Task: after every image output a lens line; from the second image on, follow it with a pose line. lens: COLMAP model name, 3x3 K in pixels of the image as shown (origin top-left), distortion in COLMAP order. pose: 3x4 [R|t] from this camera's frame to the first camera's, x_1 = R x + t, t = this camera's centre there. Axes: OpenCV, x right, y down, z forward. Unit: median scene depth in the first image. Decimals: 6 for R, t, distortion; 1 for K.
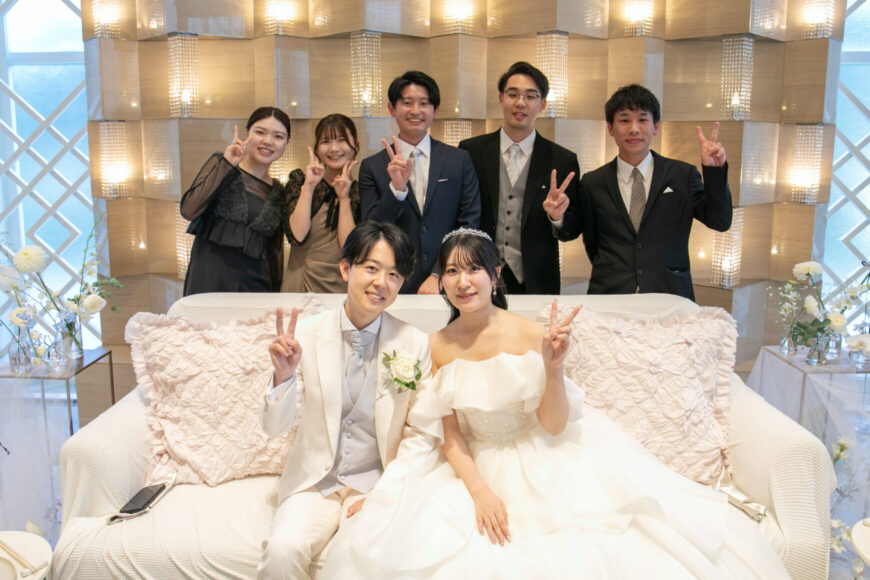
lens RADIAL K [[620.5, 0, 434.4], [0, 620.5, 237.0], [0, 0, 1]] dist [-0.000213, -0.000334]
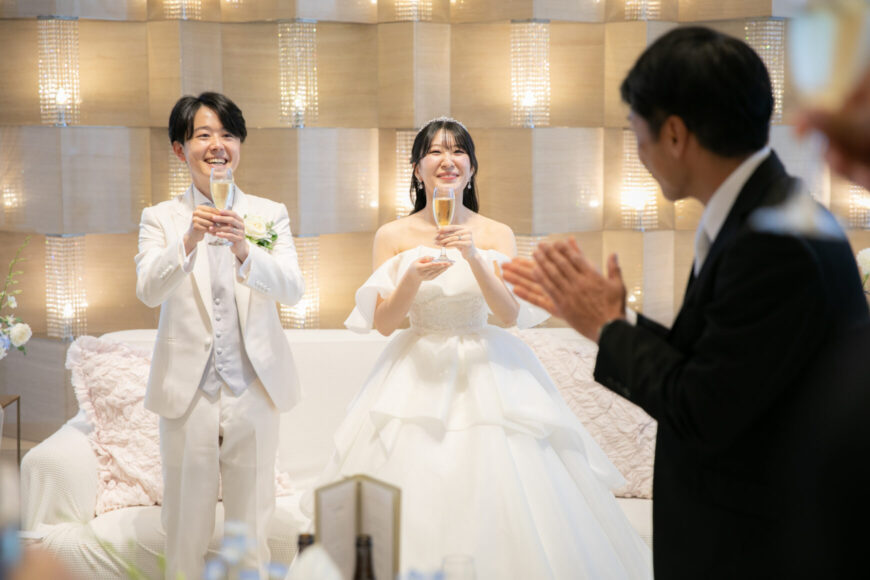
lens RADIAL K [[2145.1, 0, 435.0], [0, 2145.1, 290.0], [0, 0, 1]] dist [0.515885, 0.175135]
pose [[0.999638, -0.009900, 0.025029, -0.008959], [0.011695, 0.997289, -0.072642, 0.304354], [-0.024242, 0.072909, 0.997044, -2.413657]]
